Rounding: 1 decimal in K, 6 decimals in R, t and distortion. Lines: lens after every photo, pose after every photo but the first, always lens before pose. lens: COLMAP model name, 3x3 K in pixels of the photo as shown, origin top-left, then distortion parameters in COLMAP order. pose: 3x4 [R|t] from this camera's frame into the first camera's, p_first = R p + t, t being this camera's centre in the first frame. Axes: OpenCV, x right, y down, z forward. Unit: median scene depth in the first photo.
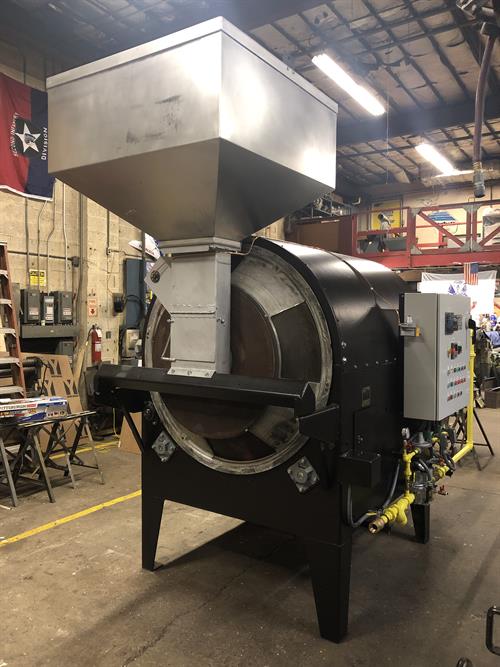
lens RADIAL K [[552.1, 0, 247.4], [0, 552.1, 331.8], [0, 0, 1]] dist [-0.001547, -0.003771]
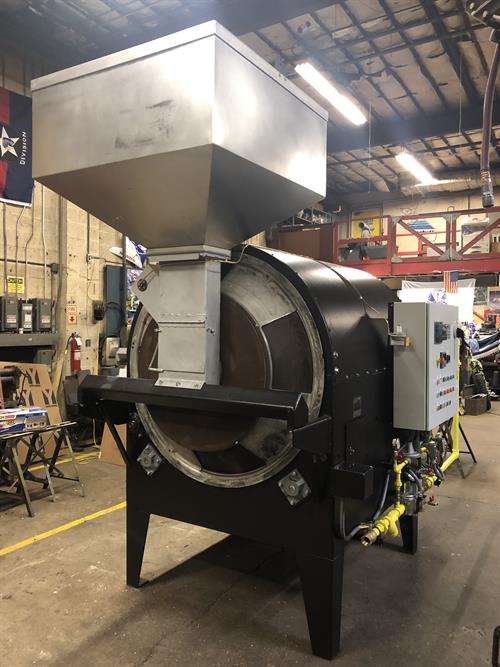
lens RADIAL K [[552.8, 0, 248.9], [0, 552.8, 331.0], [0, 0, 1]] dist [-0.000331, -0.005984]
pose [[0.999163, -0.000201, 0.040901, -0.015237], [0.000776, 0.999901, -0.014055, -0.003980], [-0.040894, 0.014074, 0.999064, 0.014655]]
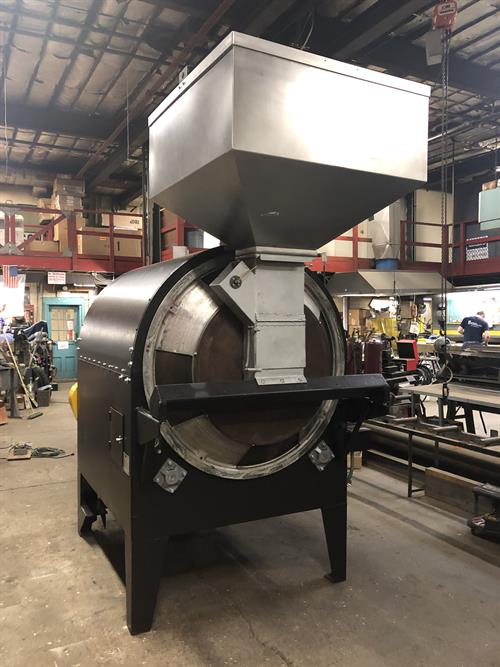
lens RADIAL K [[543.2, 0, 250.0], [0, 543.2, 333.5], [0, 0, 1]] dist [-0.007494, -0.004698]
pose [[0.467411, -0.031458, 0.883480, -0.769427], [0.029589, 0.999363, 0.019930, -0.024903], [-0.883545, 0.016826, 0.468044, 0.452028]]
